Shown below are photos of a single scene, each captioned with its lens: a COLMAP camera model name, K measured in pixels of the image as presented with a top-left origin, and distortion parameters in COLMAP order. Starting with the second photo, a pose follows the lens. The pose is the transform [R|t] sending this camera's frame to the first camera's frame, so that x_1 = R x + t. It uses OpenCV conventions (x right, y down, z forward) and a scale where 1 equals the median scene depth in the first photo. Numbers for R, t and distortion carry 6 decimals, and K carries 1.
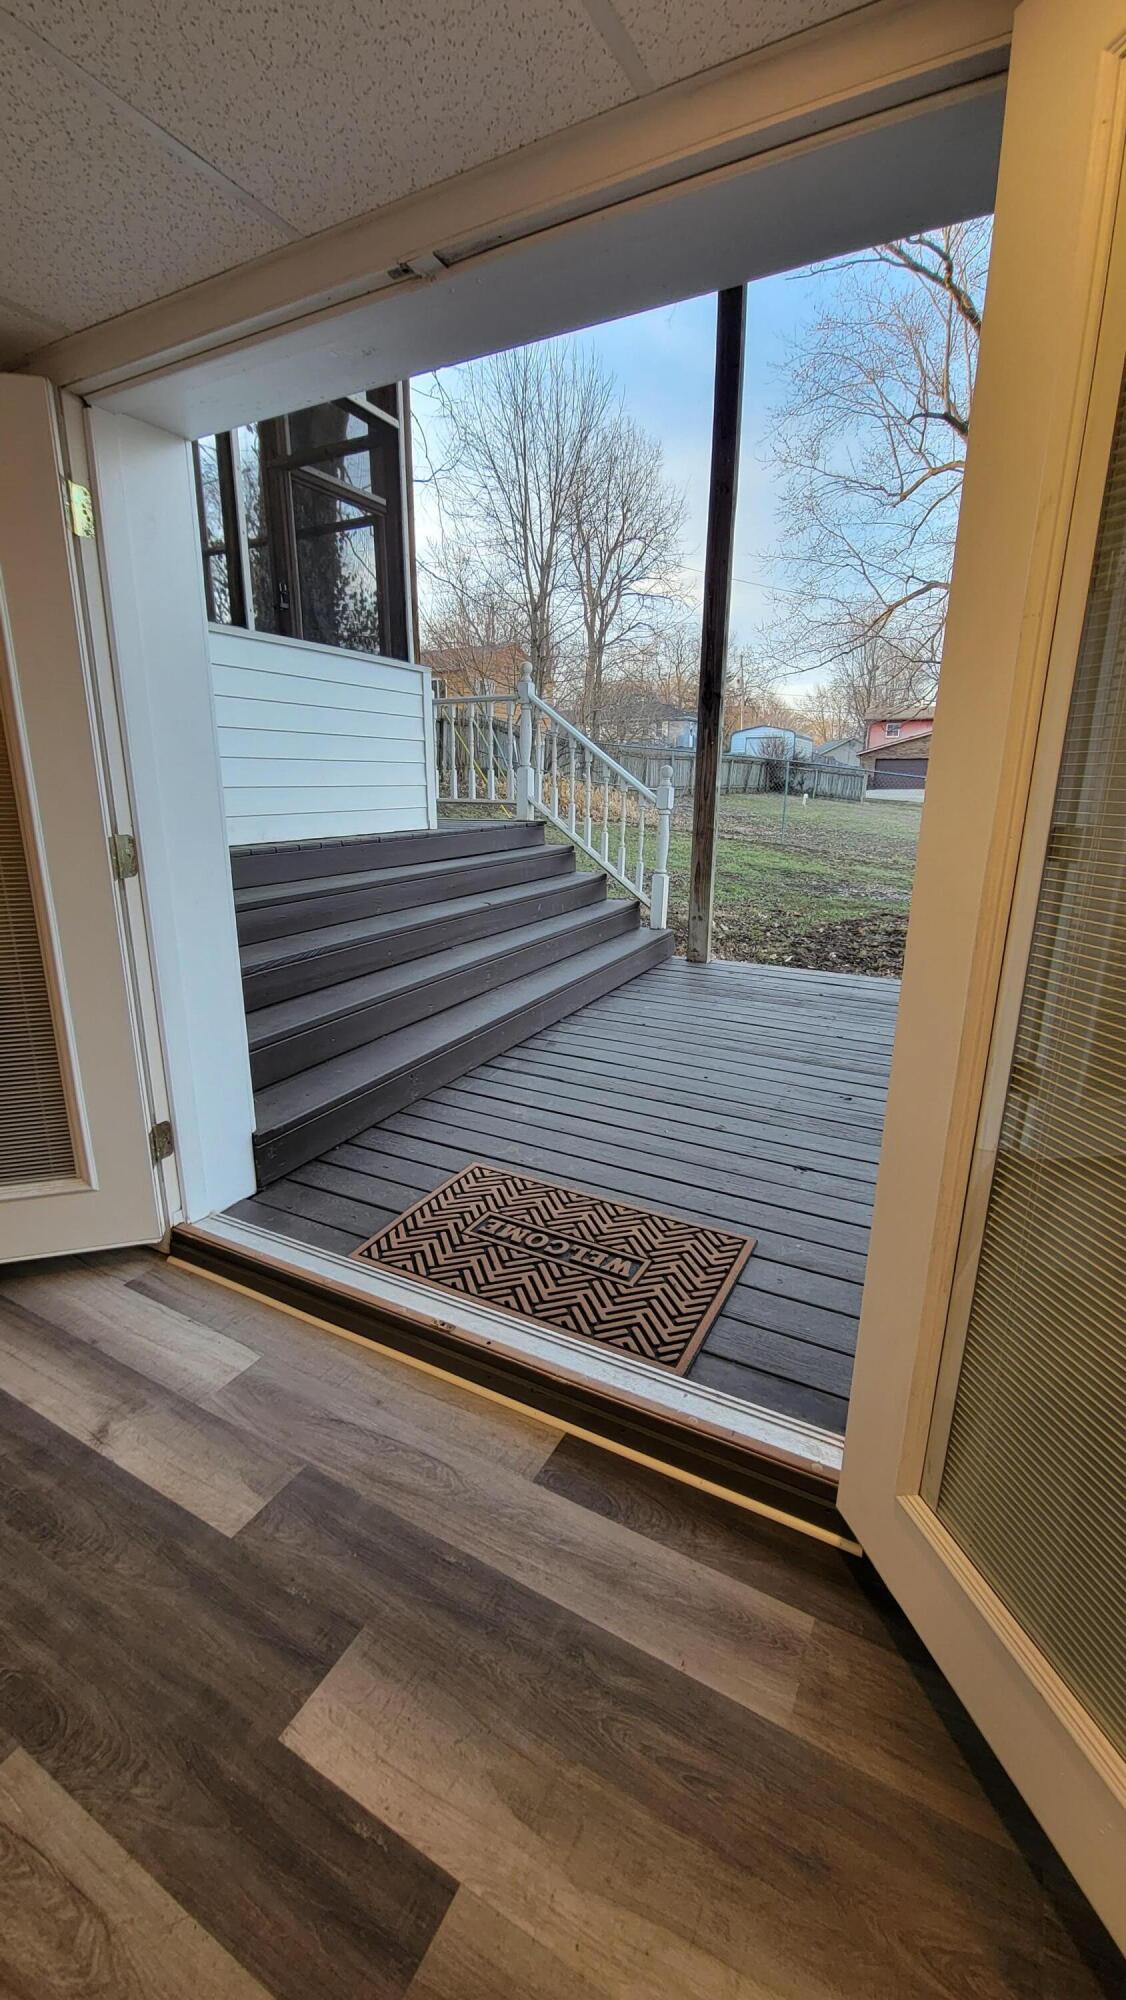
lens RADIAL K [[811.6, 0, 538.2], [0, 811.6, 1000.7], [0, 0, 1]] dist [-0.006955, 0.001633]
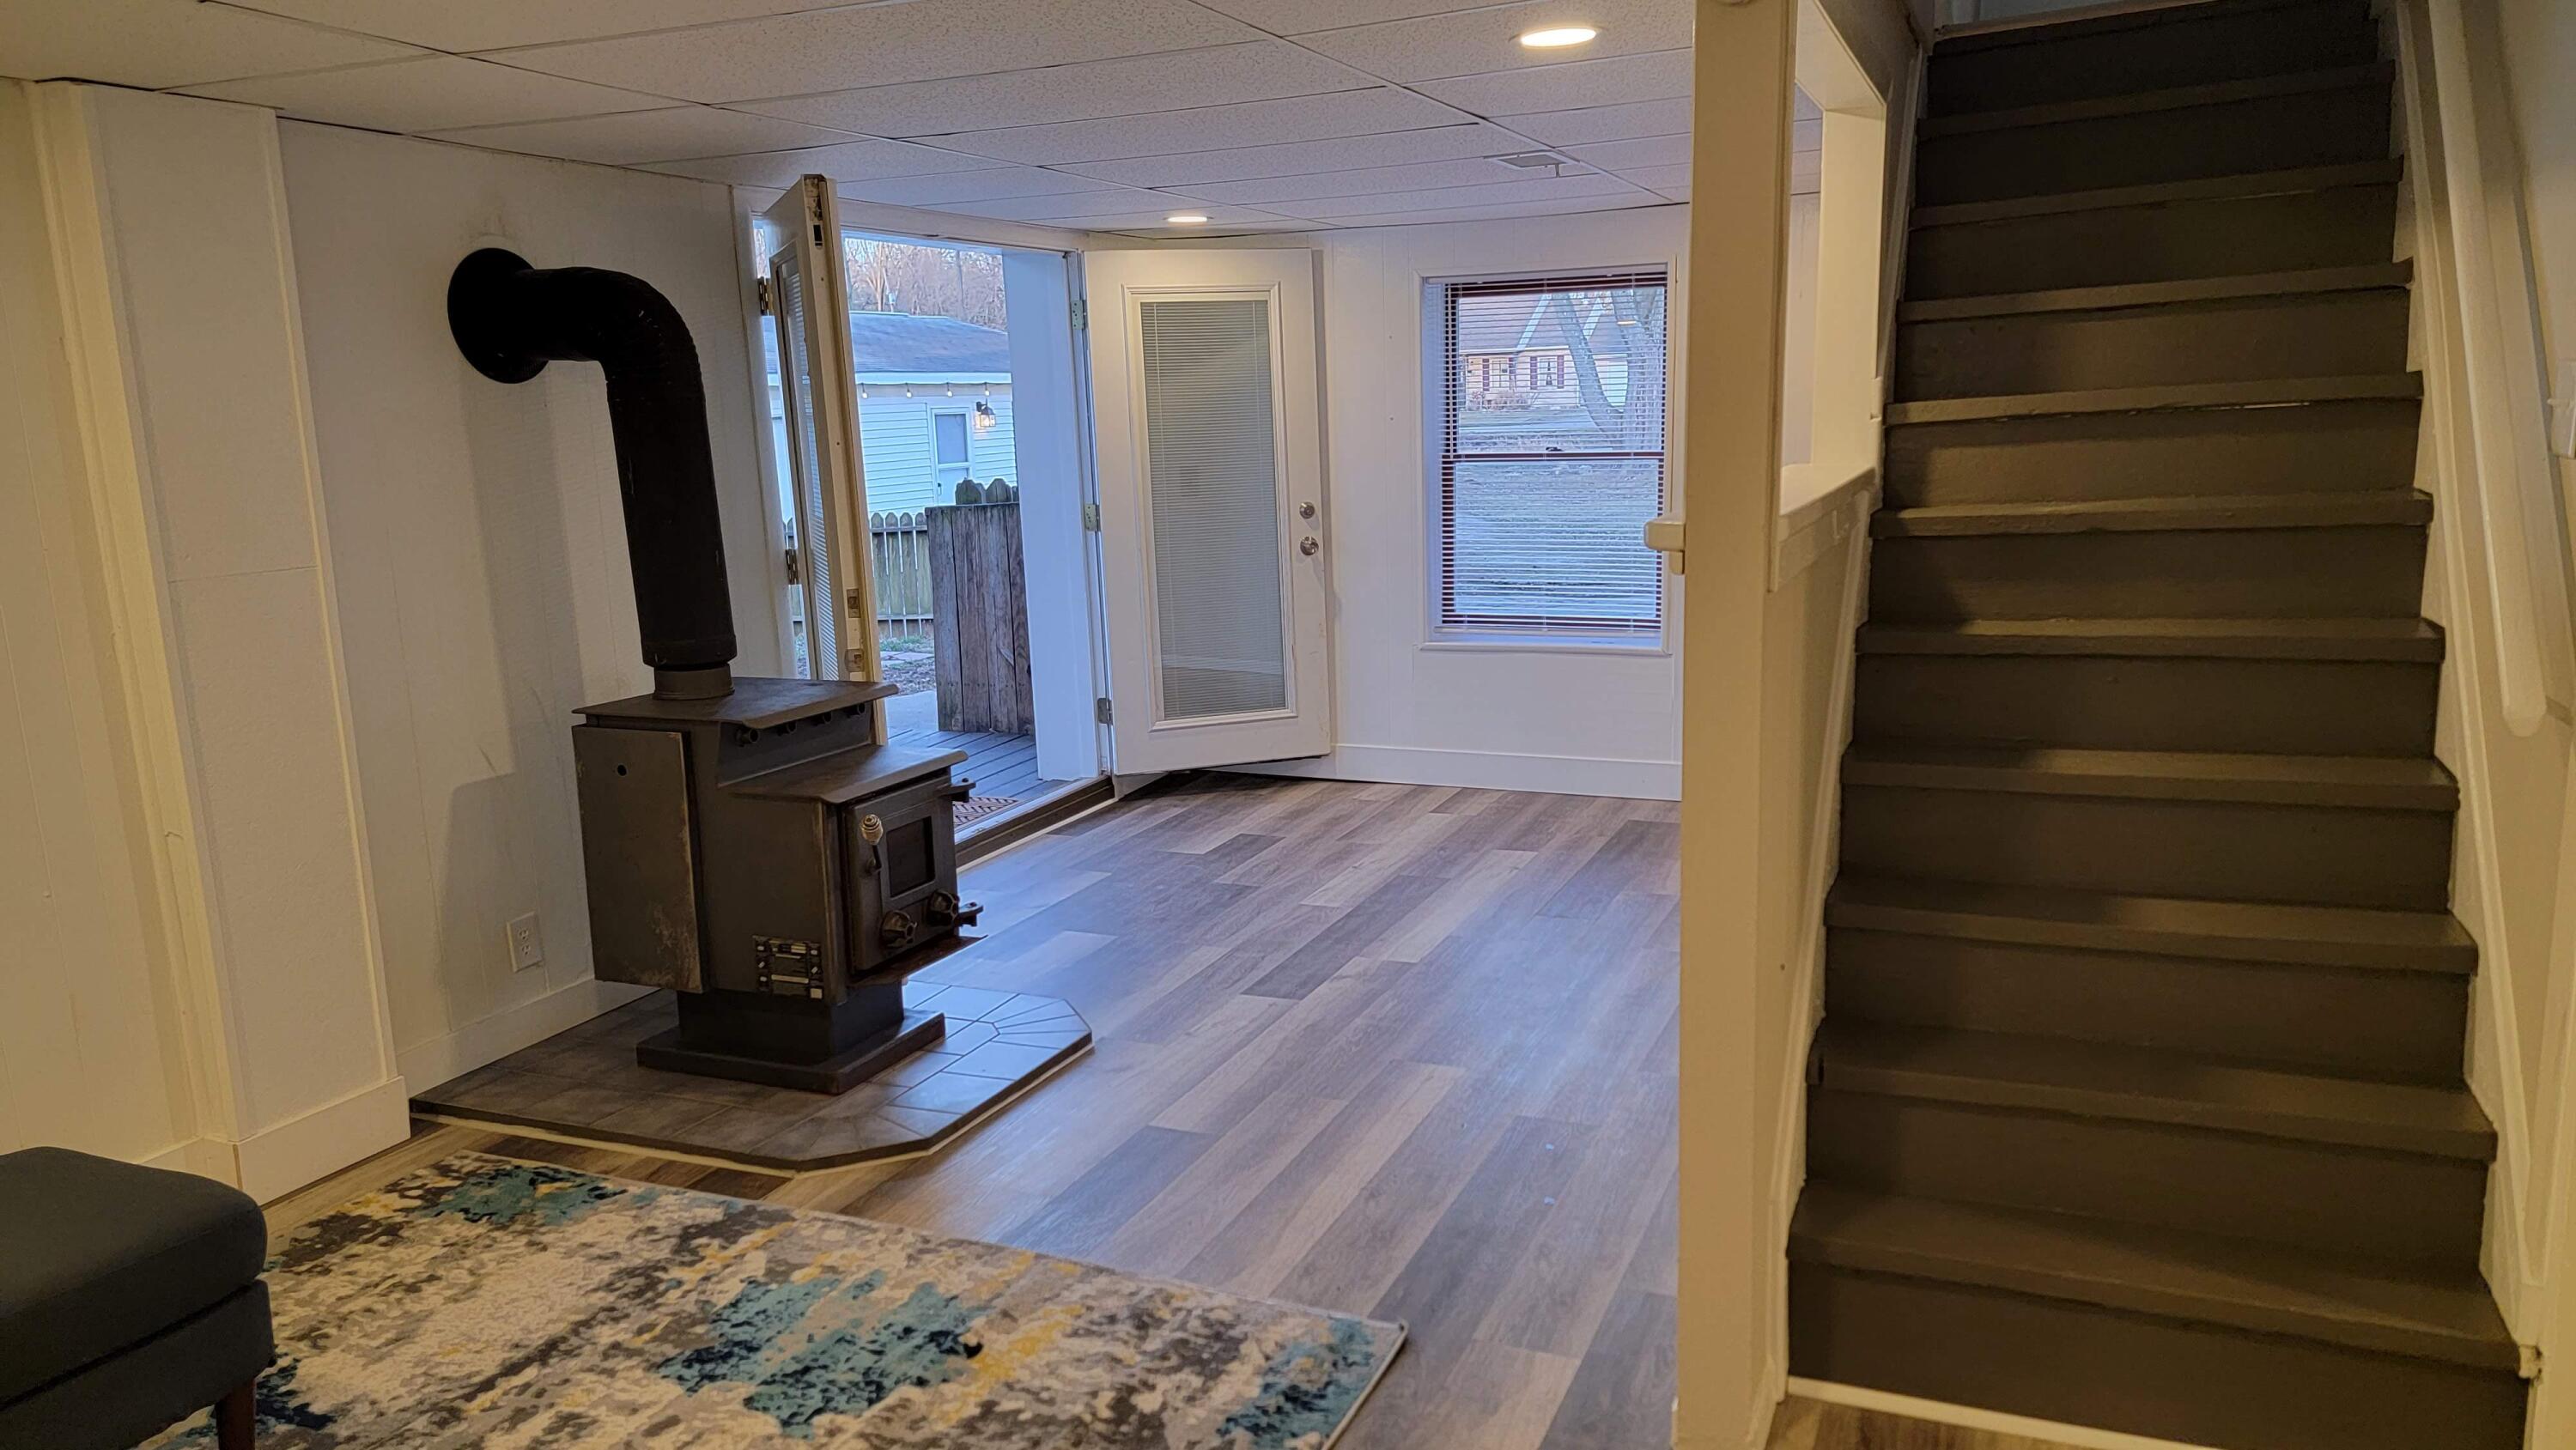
lens RADIAL K [[1750.2, 0, 1279.4], [0, 1750.2, 724.9], [0, 0, 1]] dist [0.090473, -0.002360]
pose [[-0.102963, -0.181402, 0.978004, -1.623873], [0.293372, 0.933954, 0.204117, -0.142458], [-0.950438, 0.307935, -0.042944, 0.259096]]
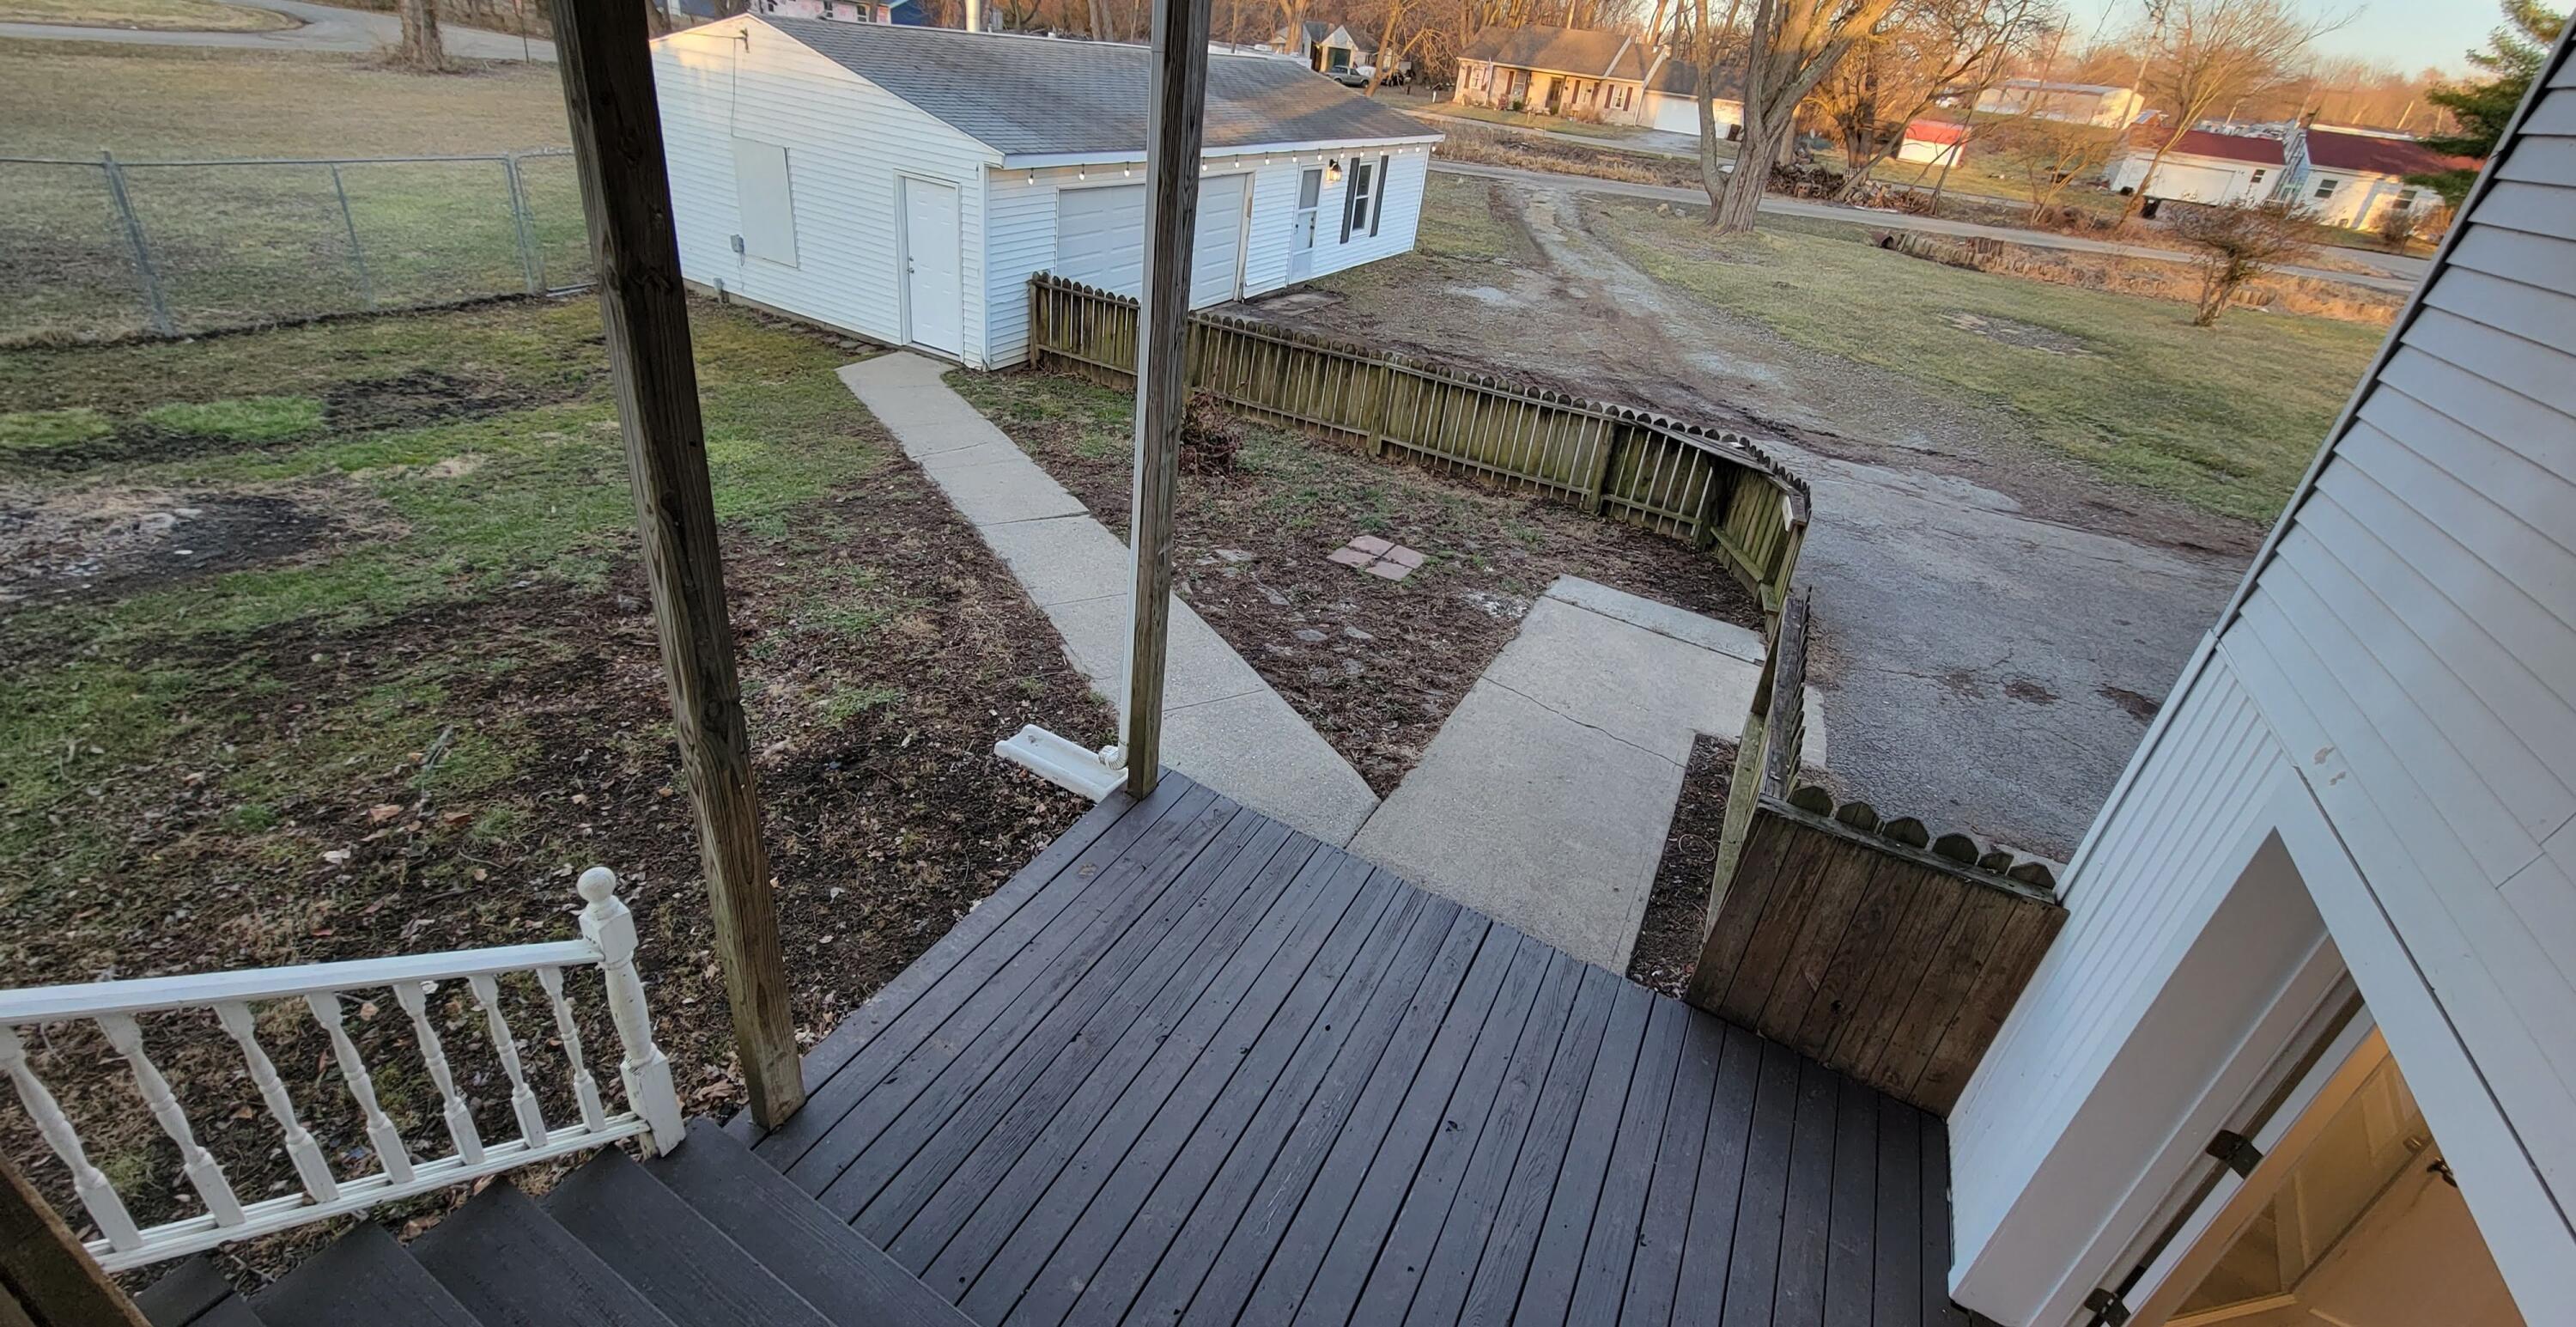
lens RADIAL K [[1053.5, 0, 1274.7], [0, 1053.5, 562.6], [0, 0, 1]] dist [-0.003607, -0.000207]
pose [[0.004263, -0.446156, 0.894945, -0.341744], [0.155035, 0.884427, 0.440174, -0.843099], [-0.987900, 0.136872, 0.072940, 0.859226]]
